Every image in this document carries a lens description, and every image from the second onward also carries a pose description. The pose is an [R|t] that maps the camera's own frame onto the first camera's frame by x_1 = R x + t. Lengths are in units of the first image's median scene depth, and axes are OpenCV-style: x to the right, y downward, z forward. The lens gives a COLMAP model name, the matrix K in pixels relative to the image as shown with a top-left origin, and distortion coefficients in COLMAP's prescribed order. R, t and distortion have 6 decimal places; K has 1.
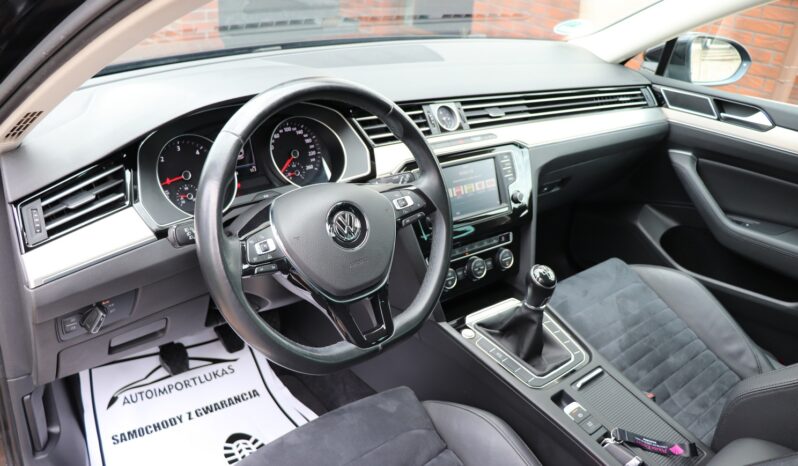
lens RADIAL K [[661.0, 0, 396.3], [0, 661.0, 229.4], [0, 0, 1]] dist [-0.191196, 0.175377]
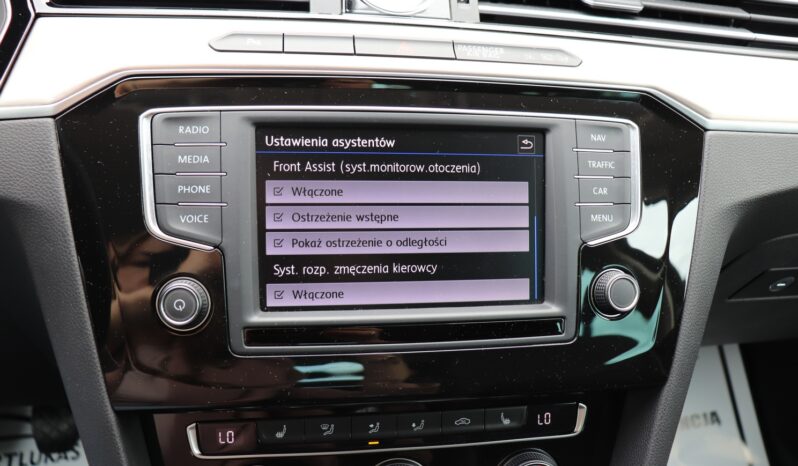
lens RADIAL K [[661.0, 0, 396.3], [0, 661.0, 229.4], [0, 0, 1]] dist [-0.191196, 0.175377]
pose [[0.883071, 0.182571, -0.432266, 0.210302], [-0.207065, 0.978278, -0.009827, -0.051070], [0.421083, 0.098185, 0.901692, 0.700478]]
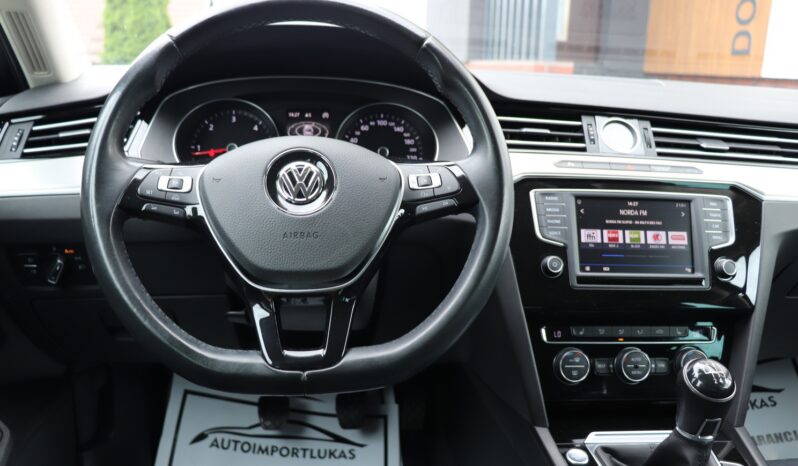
lens RADIAL K [[661.0, 0, 396.3], [0, 661.0, 229.4], [0, 0, 1]] dist [-0.191196, 0.175377]
pose [[0.826913, 0.090261, -0.555039, 0.250242], [-0.224969, 0.957704, -0.179421, 0.090627], [0.515368, 0.273232, 0.812244, 0.335125]]
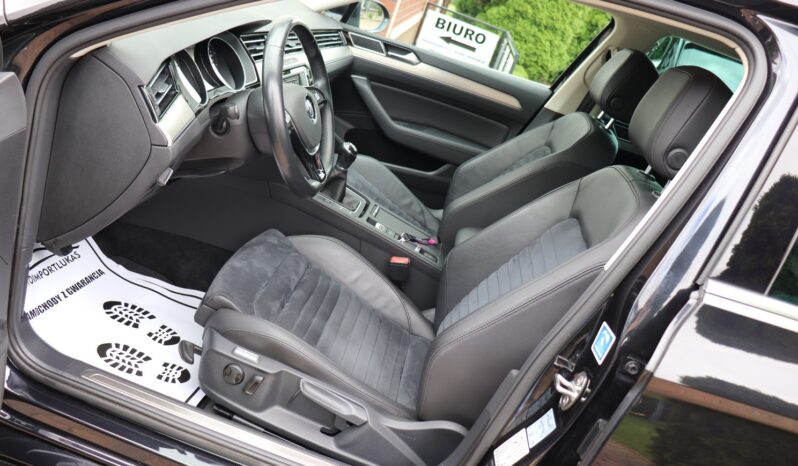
lens RADIAL K [[661.0, 0, 396.3], [0, 661.0, 229.4], [0, 0, 1]] dist [-0.191196, 0.175377]
pose [[0.739433, -0.104901, 0.665008, -0.670428], [0.039558, 0.992849, 0.112632, 0.077247], [-0.672067, -0.056978, 0.738295, -0.239035]]
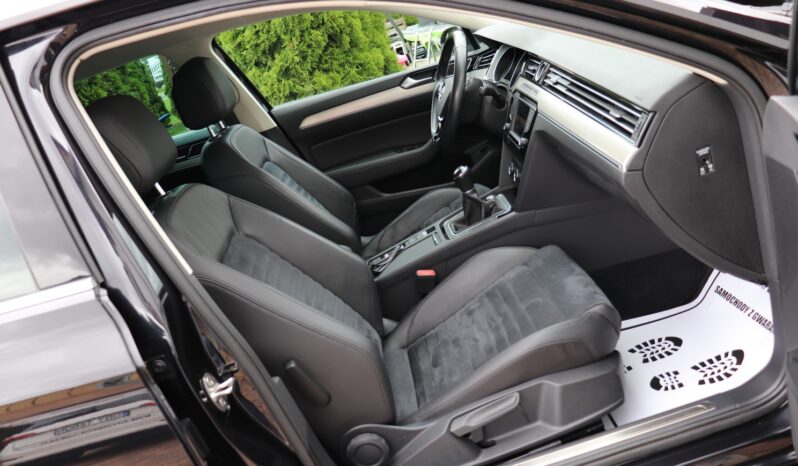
lens RADIAL K [[661.0, 0, 396.3], [0, 661.0, 229.4], [0, 0, 1]] dist [-0.191196, 0.175377]
pose [[-0.573591, 0.371165, -0.730226, 1.320602], [-0.110935, 0.848041, 0.518188, -0.536809], [0.811595, 0.378236, -0.445254, 1.398742]]
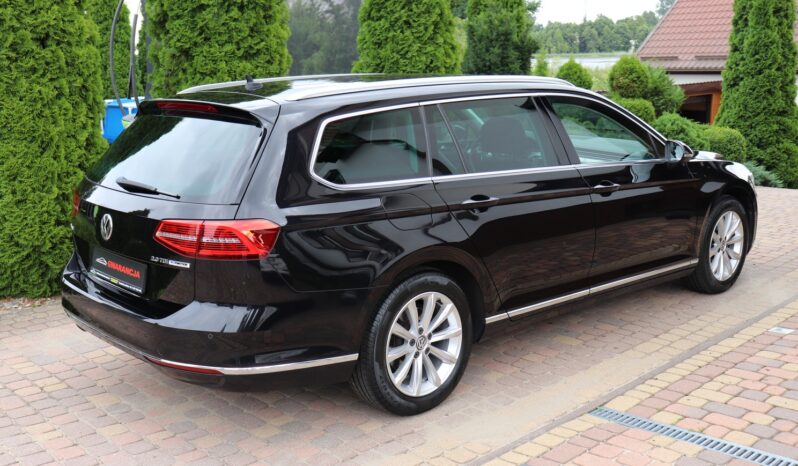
lens RADIAL K [[864.0, 0, 399.0], [0, 864.0, 233.0], [0, 0, 1]] dist [-0.089177, 0.223354]
pose [[0.054469, 0.120804, -0.991181, 4.459556], [-0.418698, 0.903933, 0.087161, 0.231784], [0.906490, 0.410258, 0.099817, -0.051238]]
